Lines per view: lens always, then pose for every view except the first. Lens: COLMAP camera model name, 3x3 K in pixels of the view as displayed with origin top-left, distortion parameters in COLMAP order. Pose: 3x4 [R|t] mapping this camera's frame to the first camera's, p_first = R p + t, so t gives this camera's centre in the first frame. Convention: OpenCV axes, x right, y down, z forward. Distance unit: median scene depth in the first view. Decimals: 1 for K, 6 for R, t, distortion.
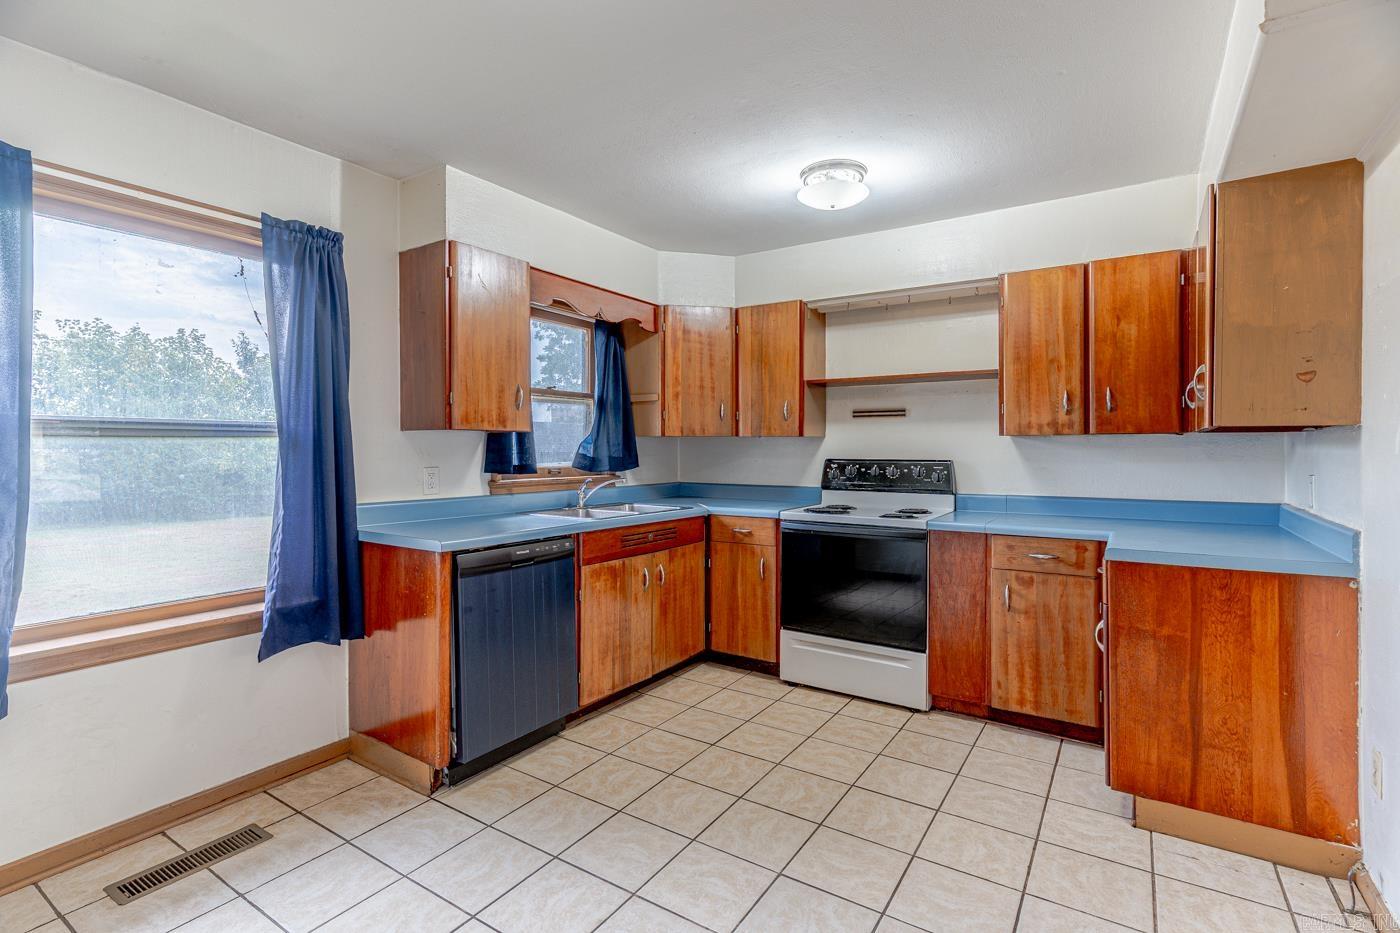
lens RADIAL K [[677.2, 0, 694.2], [0, 677.2, 457.5], [0, 0, 1]] dist [0.001741, 0.000345]
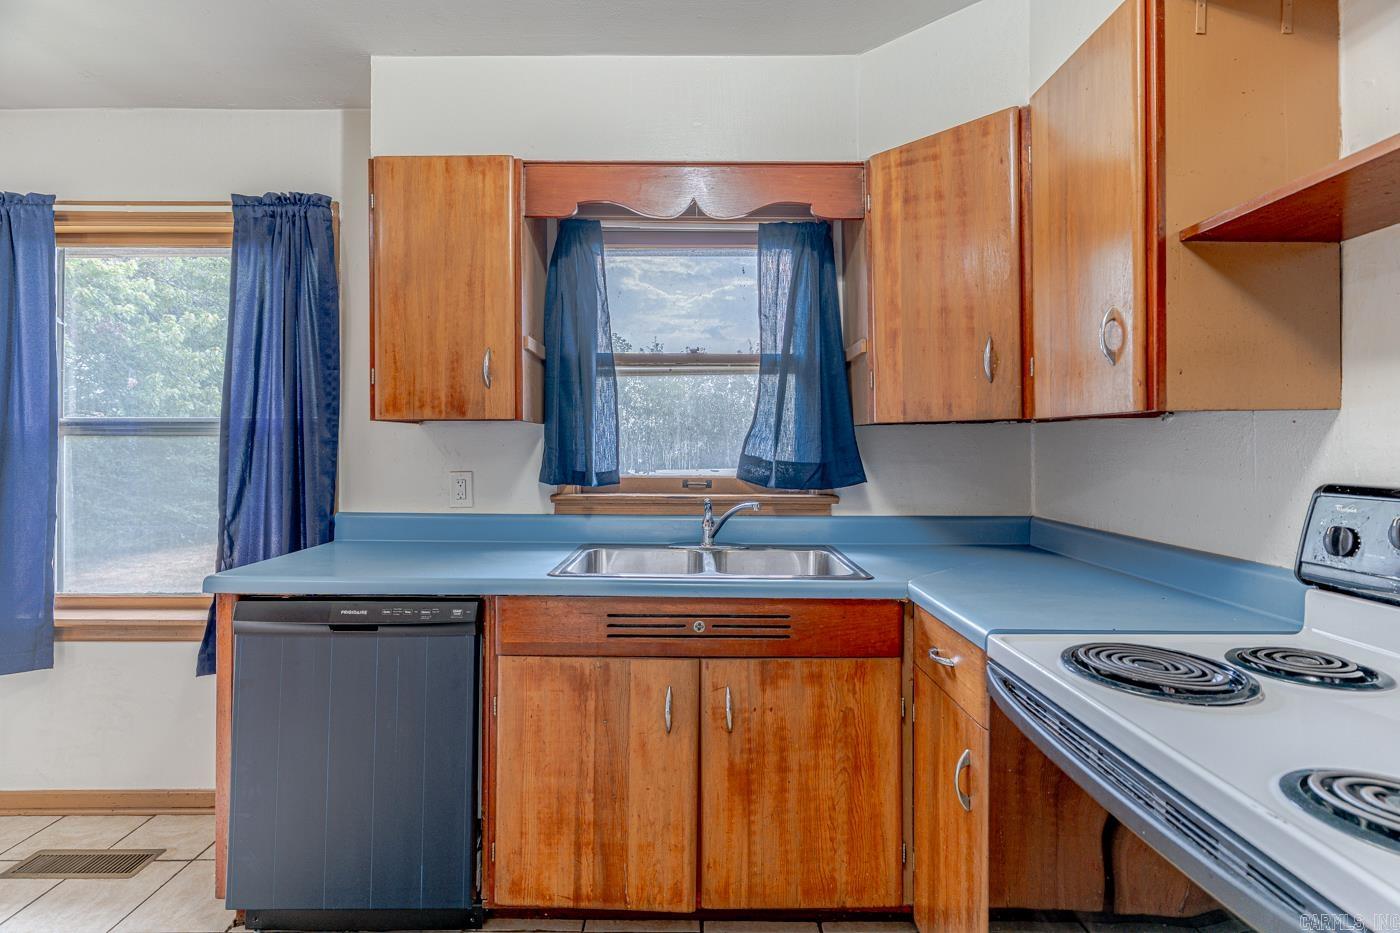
lens RADIAL K [[677.2, 0, 701.9], [0, 677.2, 445.8], [0, 0, 1]] dist [0.001741, 0.000345]
pose [[0.545806, 0.000320, -0.837911, 0.382470], [-0.013544, 0.999873, -0.008441, -0.011458], [0.837802, 0.015955, 0.545741, 0.794224]]
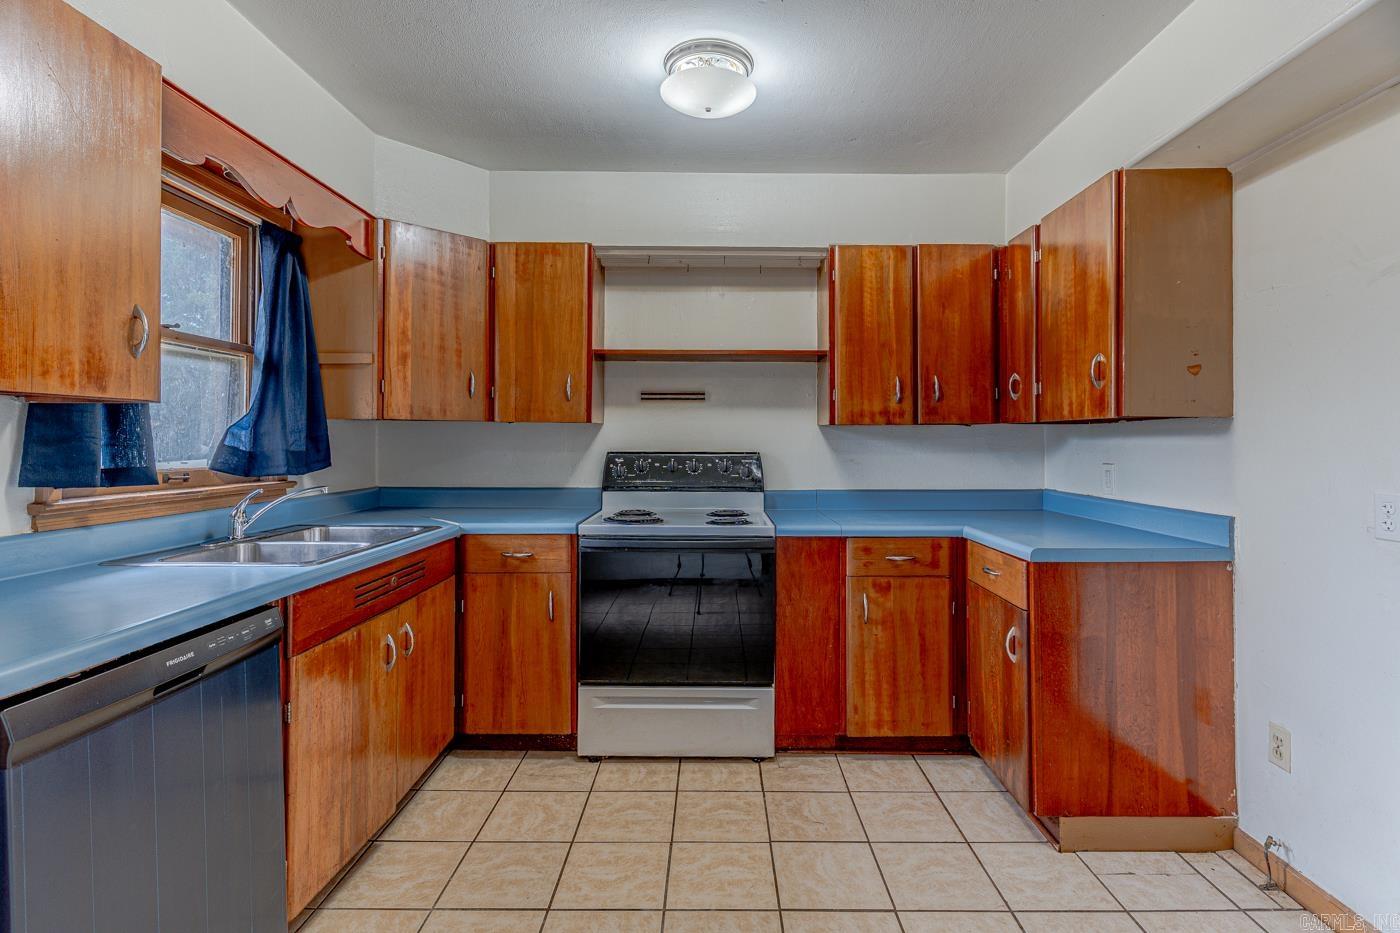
lens RADIAL K [[677.2, 0, 718.1], [0, 677.2, 435.5], [0, 0, 1]] dist [0.001741, 0.000345]
pose [[0.829902, 0.005274, 0.557885, -0.177992], [0.005367, 0.999834, -0.017436, -0.002939], [-0.557884, 0.017464, 0.829735, 0.351695]]
